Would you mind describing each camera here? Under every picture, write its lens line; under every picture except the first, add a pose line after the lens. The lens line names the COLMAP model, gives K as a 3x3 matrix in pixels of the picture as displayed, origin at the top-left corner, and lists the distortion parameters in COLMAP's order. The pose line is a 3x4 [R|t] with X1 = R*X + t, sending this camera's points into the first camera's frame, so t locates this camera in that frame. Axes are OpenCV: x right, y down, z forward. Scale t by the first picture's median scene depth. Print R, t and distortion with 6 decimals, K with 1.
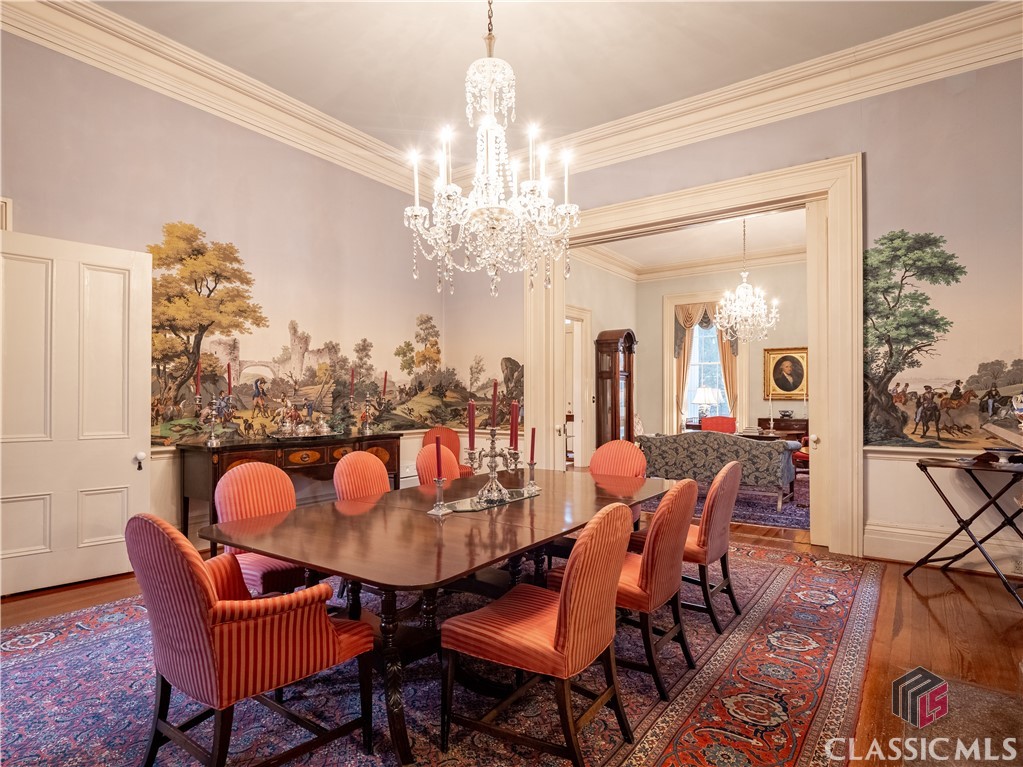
lens RADIAL K [[564.5, 0, 510.6], [0, 564.5, 393.3], [0, 0, 1]] dist [0.001183, -0.000022]
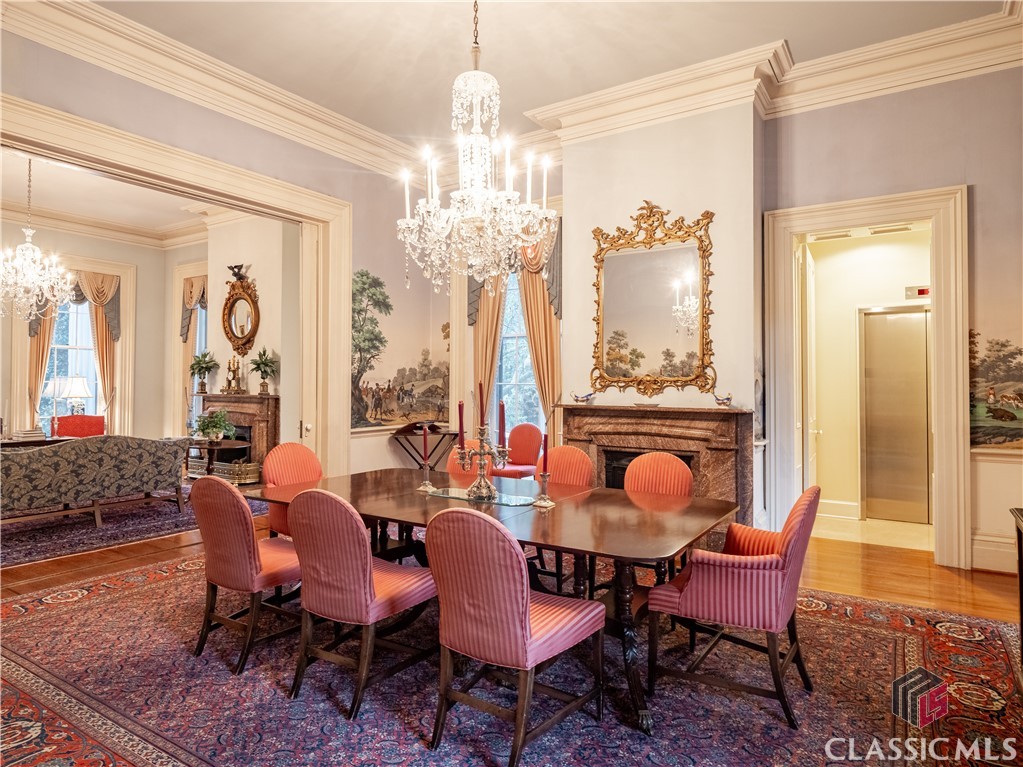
lens RADIAL K [[615.3, 0, 515.6], [0, 615.3, 371.3], [0, 0, 1]] dist [-0.002472, -0.000689]
pose [[-0.027994, 0.019947, 0.999409, -0.749100], [-0.005173, 0.999785, -0.020100, -0.012556], [-0.999595, -0.005733, -0.027885, 0.619460]]
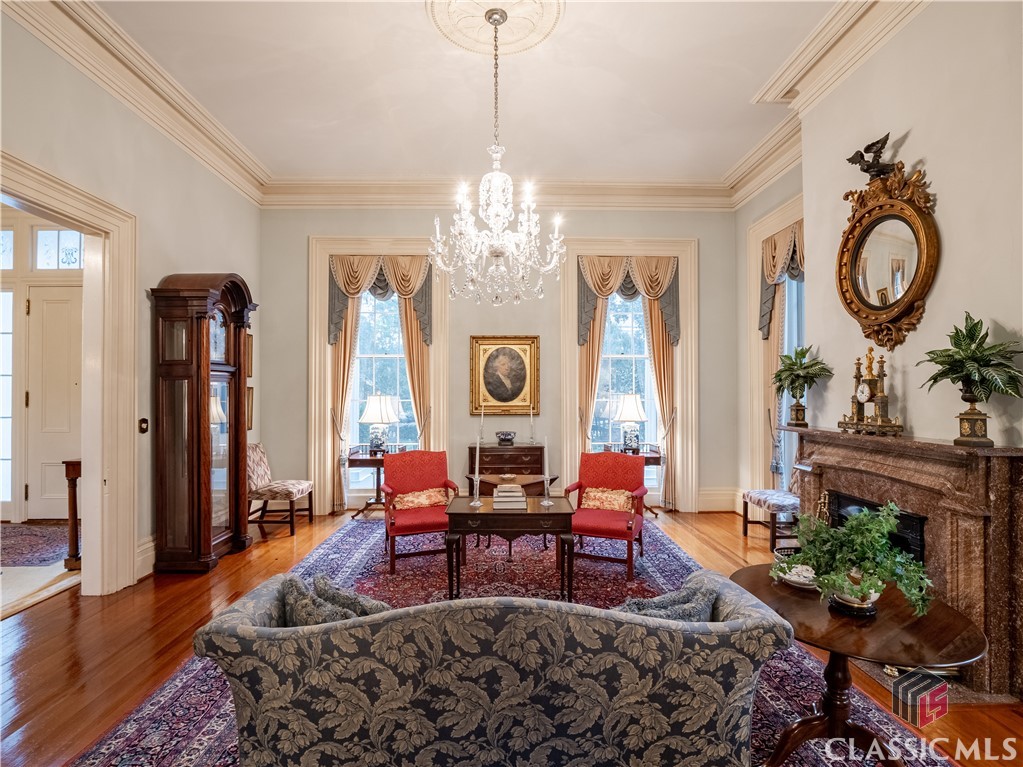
lens RADIAL K [[519.4, 0, 509.8], [0, 519.4, 389.0], [0, 0, 1]] dist [-0.019727, -0.000753]
pose [[0.804103, 0.003763, 0.594479, 0.305415], [0.000316, 0.999977, -0.006757, -0.031908], [-0.594491, 0.005621, 0.804083, 1.139439]]
